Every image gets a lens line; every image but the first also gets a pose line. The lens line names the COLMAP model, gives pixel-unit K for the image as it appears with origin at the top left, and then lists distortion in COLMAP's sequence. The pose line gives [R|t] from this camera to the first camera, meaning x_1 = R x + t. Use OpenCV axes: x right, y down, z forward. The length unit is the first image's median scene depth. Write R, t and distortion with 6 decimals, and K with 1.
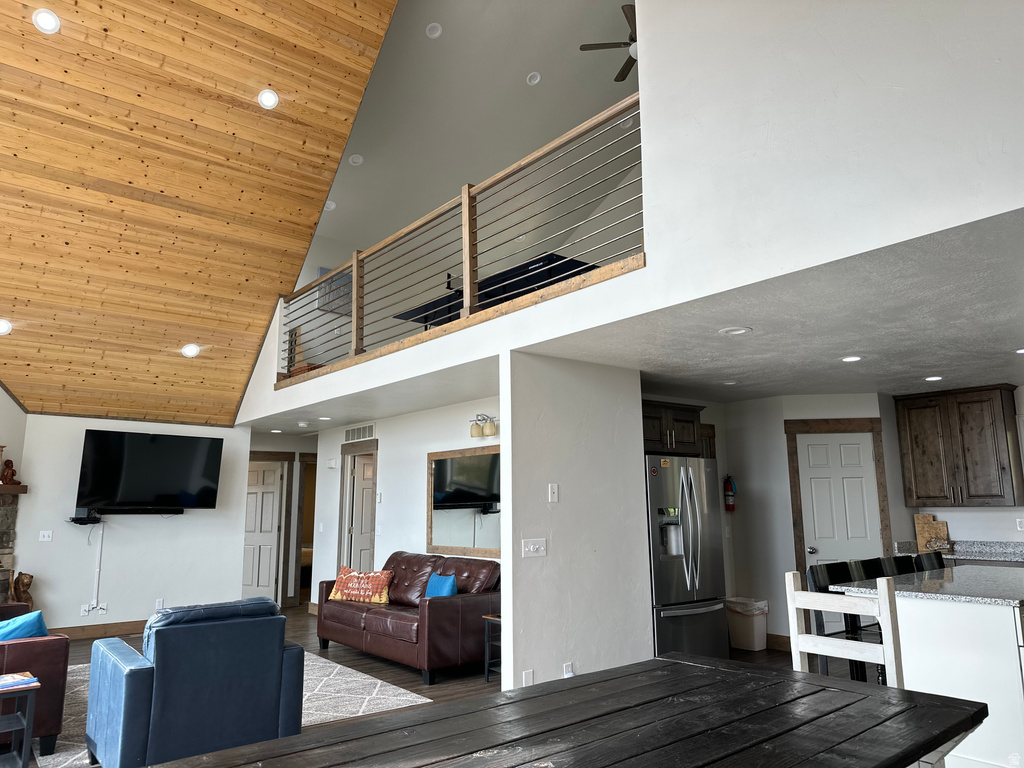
lens RADIAL K [[706.2, 0, 509.3], [0, 706.2, 387.3], [0, 0, 1]] dist [0.090176, -0.124878]
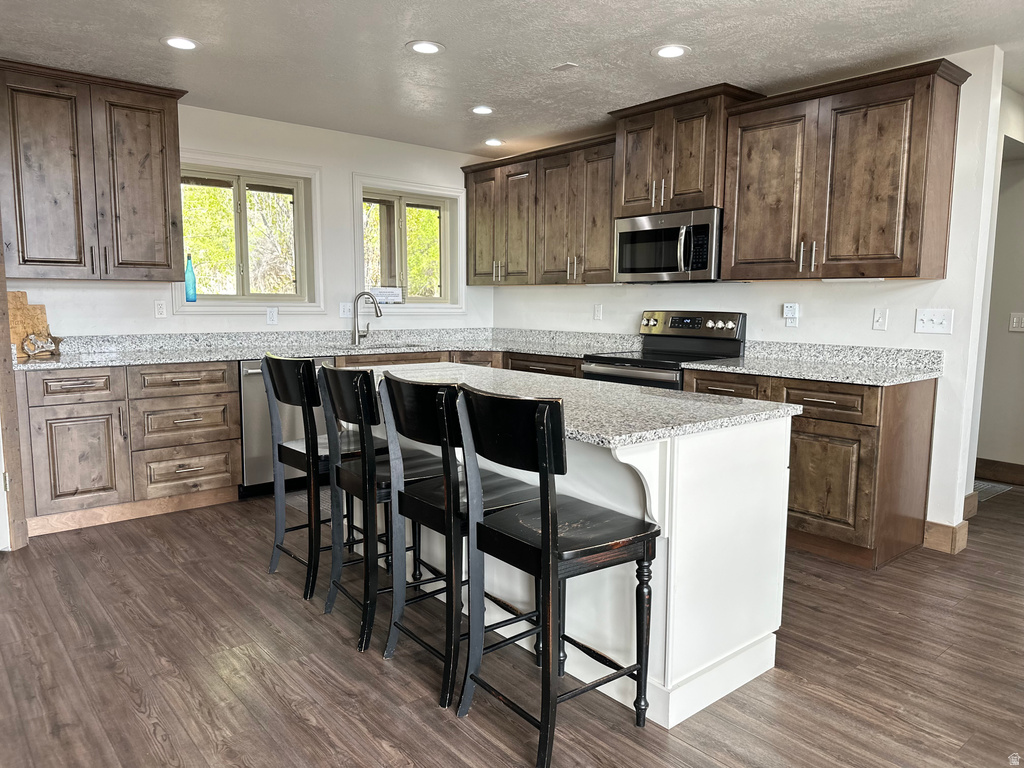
lens RADIAL K [[725.2, 0, 512.0], [0, 725.2, 384.0], [0, 0, 1]] dist [0.003539, 0.002292]
pose [[-0.020203, -0.115454, 0.993107, 0.007543], [-0.177601, 0.977927, 0.110076, 0.122452], [-0.983895, -0.174153, -0.040261, 0.665406]]
